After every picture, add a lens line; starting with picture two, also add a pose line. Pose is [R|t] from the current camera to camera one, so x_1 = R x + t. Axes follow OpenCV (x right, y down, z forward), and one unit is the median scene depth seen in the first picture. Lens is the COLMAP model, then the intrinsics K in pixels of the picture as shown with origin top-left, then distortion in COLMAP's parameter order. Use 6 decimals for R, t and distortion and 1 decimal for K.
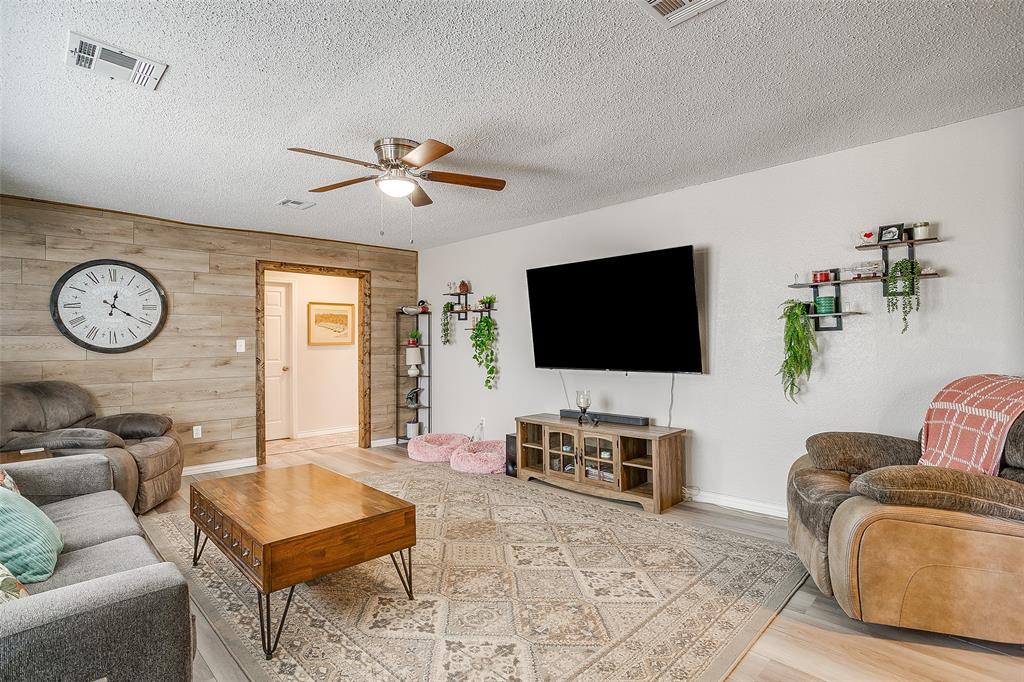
lens RADIAL K [[511.5, 0, 510.7], [0, 511.5, 337.7], [0, 0, 1]] dist [-0.037220, 0.015280]
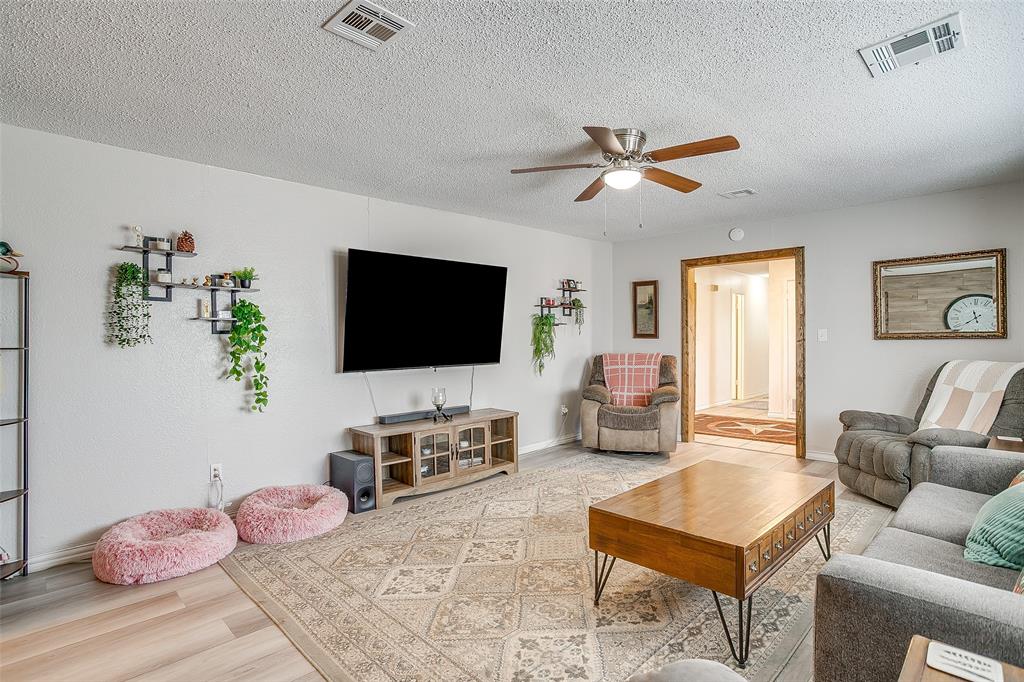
lens RADIAL K [[508.2, 0, 512.0], [0, 508.2, 341.1], [0, 0, 1]] dist [-0.001637, 0.001201]
pose [[0.011203, 0.007107, 0.999912, -1.003365], [0.003114, 0.999970, -0.007142, 0.021977], [-0.999932, 0.003193, 0.011181, 0.994470]]
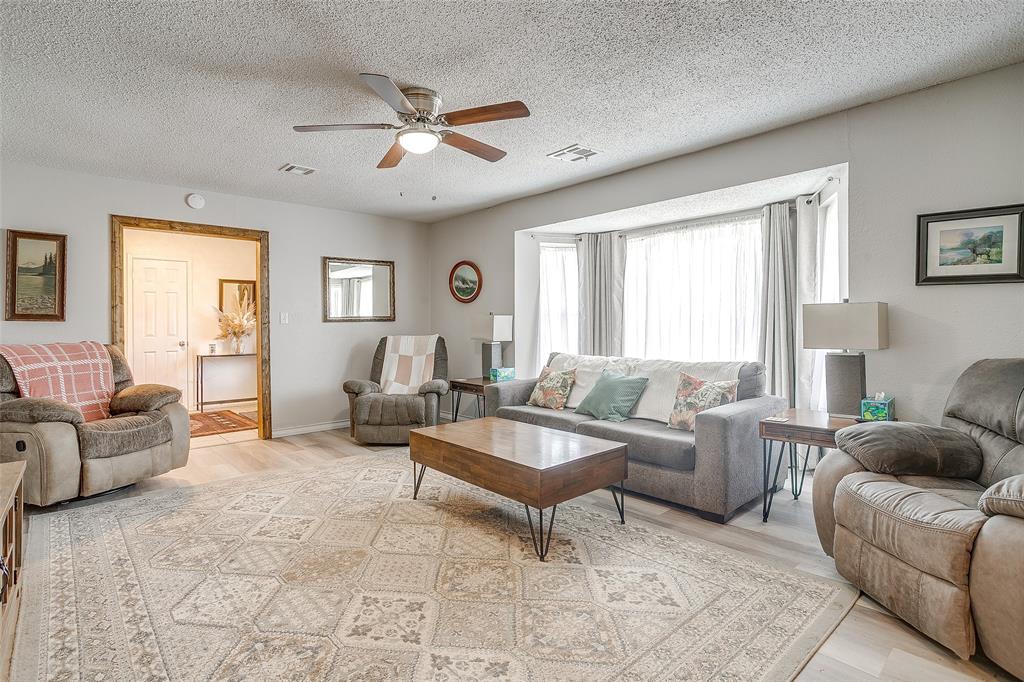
lens RADIAL K [[511.5, 0, 493.0], [0, 511.5, 322.4], [0, 0, 1]] dist [-0.037220, 0.015280]
pose [[-0.996632, 0.024077, 0.078391, -0.351379], [0.023355, 0.999676, -0.010116, 0.039462], [-0.078609, -0.008251, -0.996871, 1.576186]]
